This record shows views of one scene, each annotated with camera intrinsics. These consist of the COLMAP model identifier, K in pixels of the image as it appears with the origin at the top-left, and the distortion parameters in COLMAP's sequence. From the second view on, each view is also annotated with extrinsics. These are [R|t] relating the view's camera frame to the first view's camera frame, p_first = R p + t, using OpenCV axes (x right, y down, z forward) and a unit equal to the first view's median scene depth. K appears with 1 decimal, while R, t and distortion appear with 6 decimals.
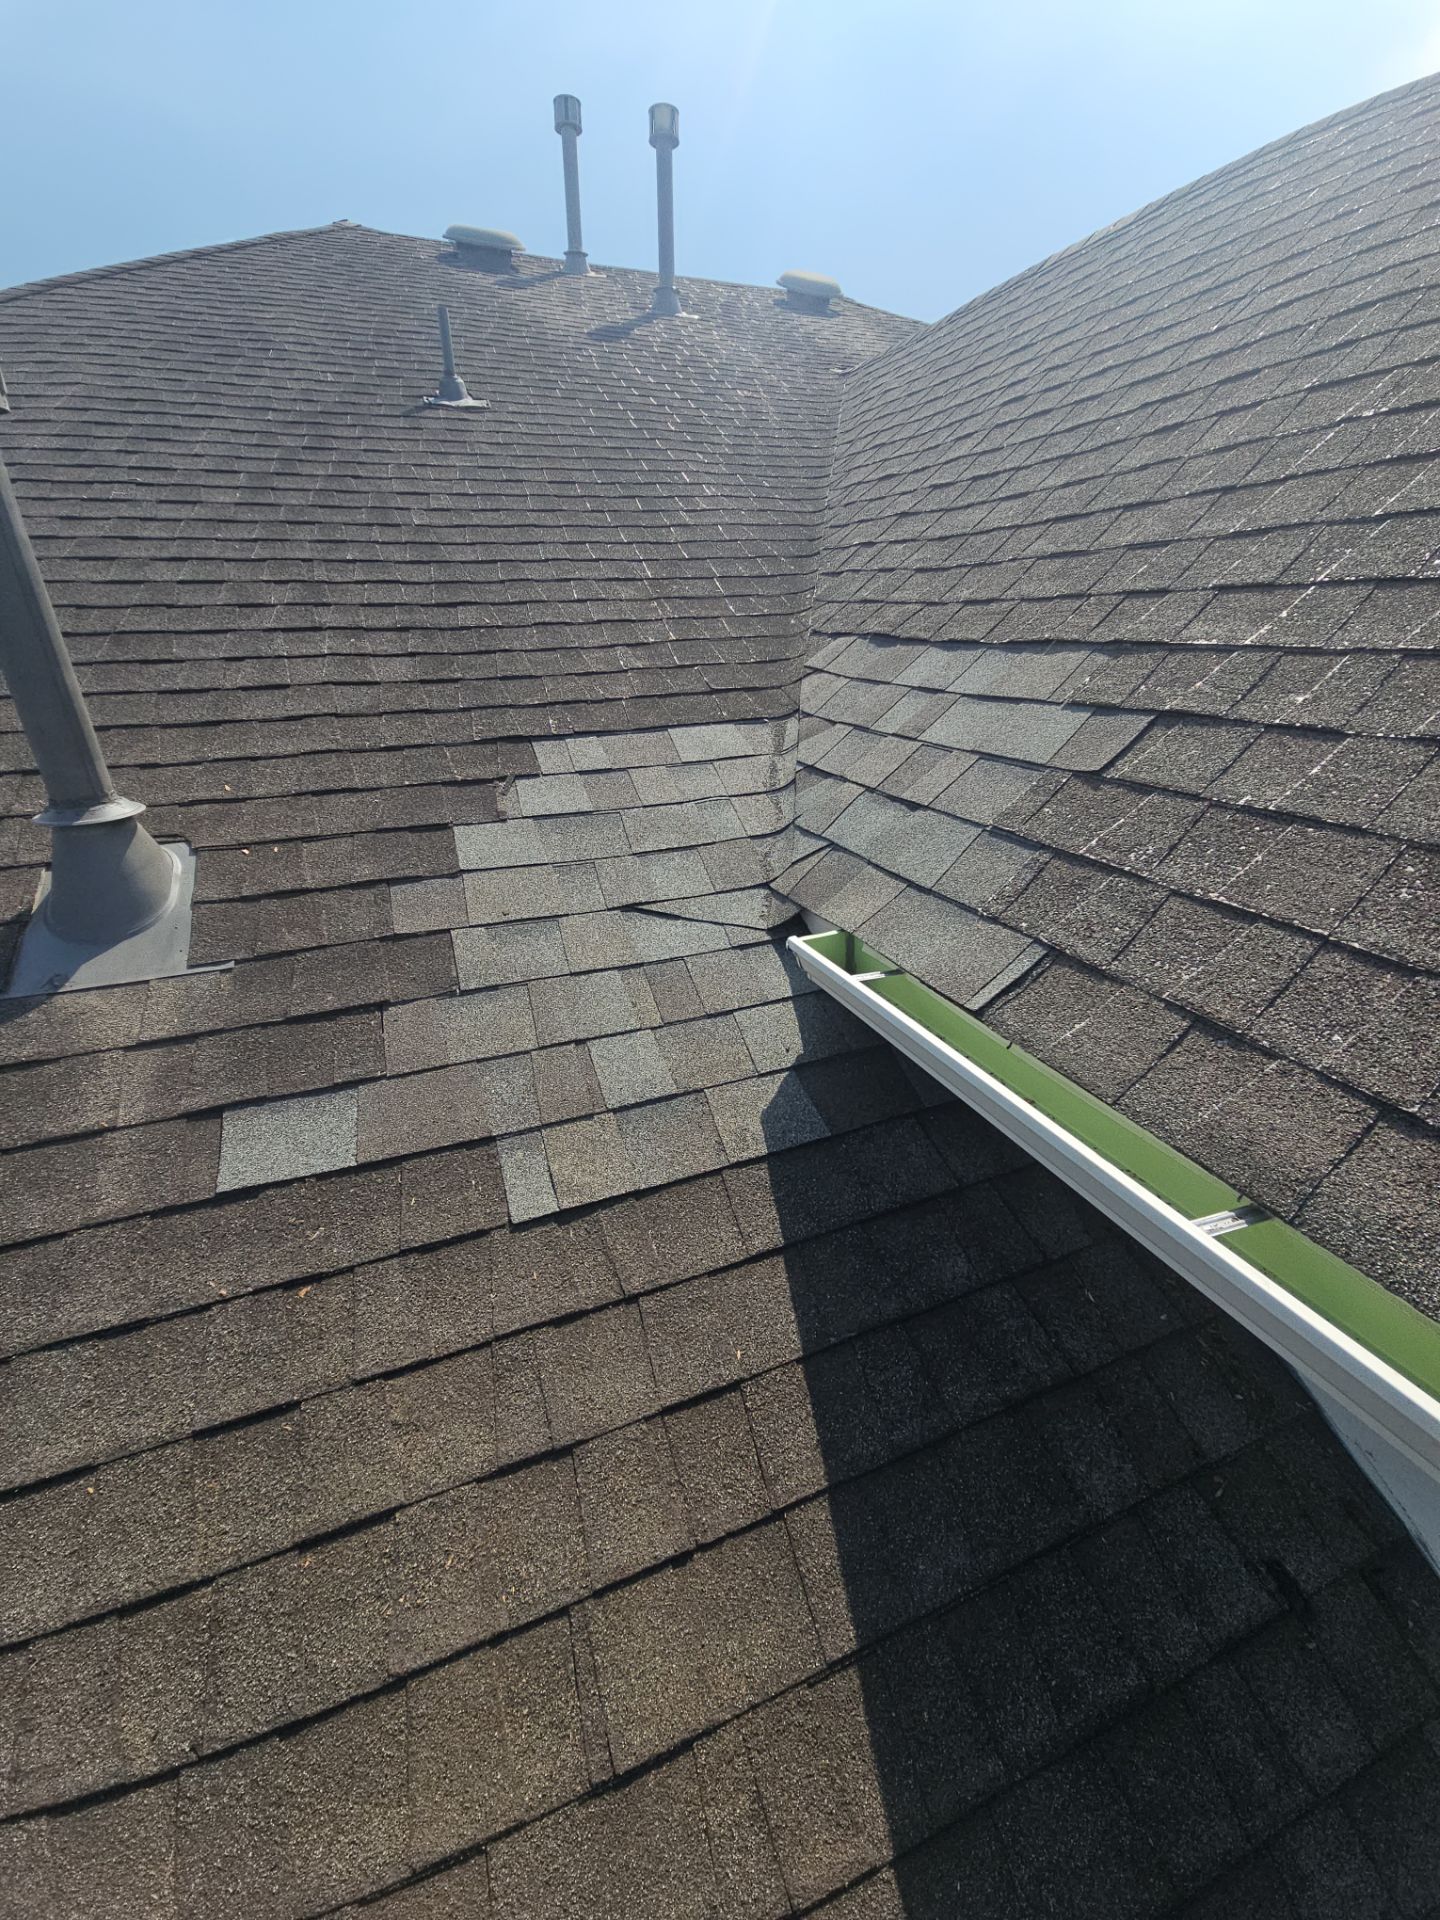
lens RADIAL K [[780.9, 0, 715.8], [0, 780.9, 958.7], [0, 0, 1]] dist [-0.001002, -0.001174]
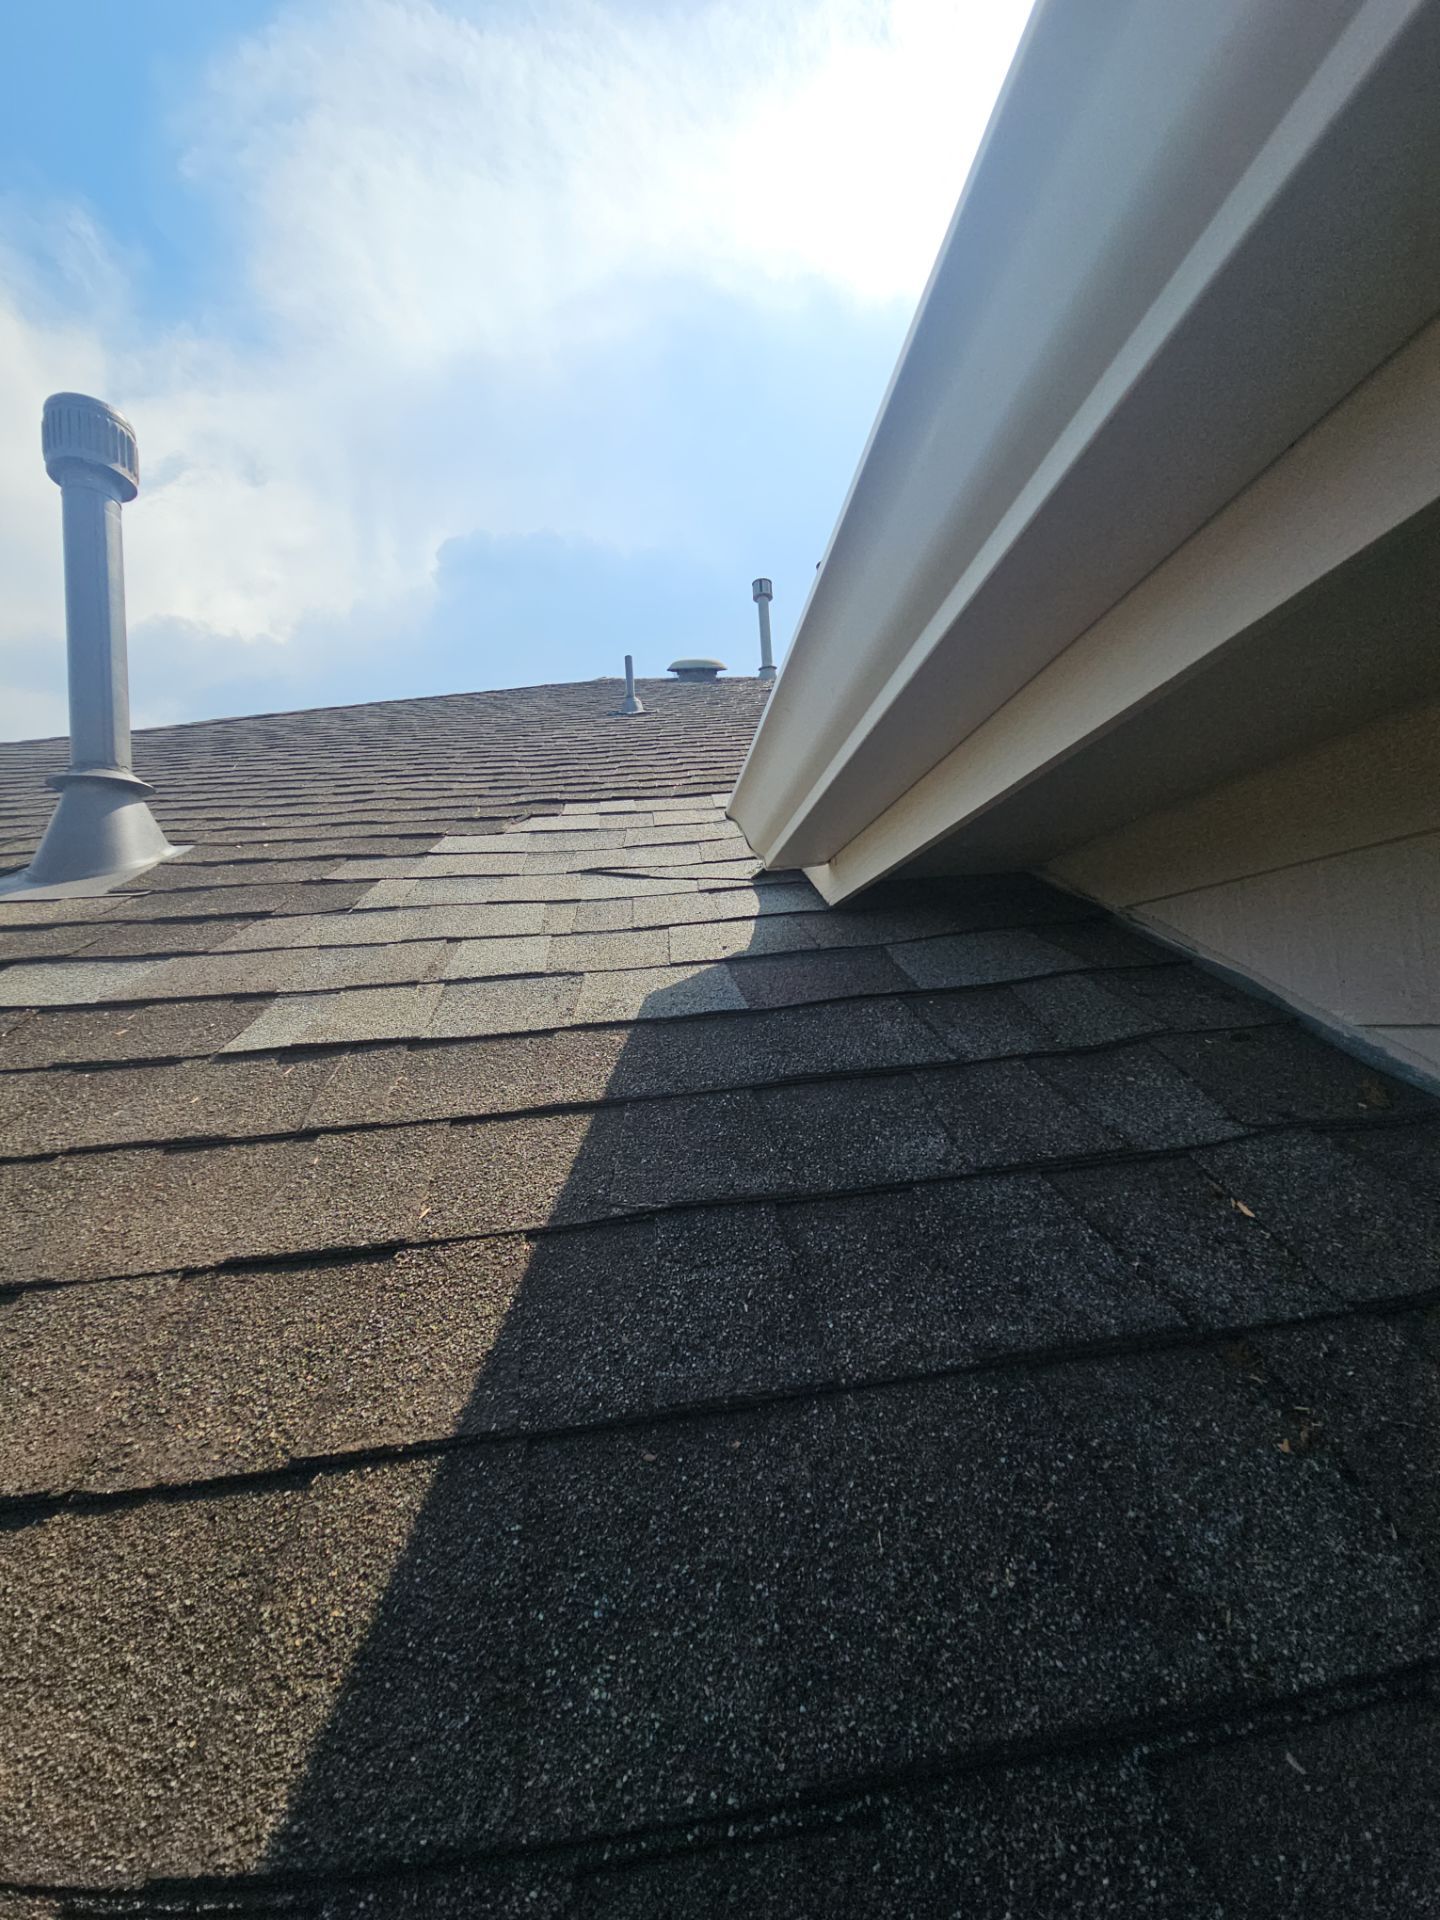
lens RADIAL K [[780.9, 0, 720.2], [0, 780.9, 959.4], [0, 0, 1]] dist [-0.001002, -0.001174]
pose [[0.958504, -0.073252, -0.275508, 0.353317], [-0.059568, 0.893629, -0.444836, 0.552667], [0.278787, 0.442789, 0.852183, 0.522884]]
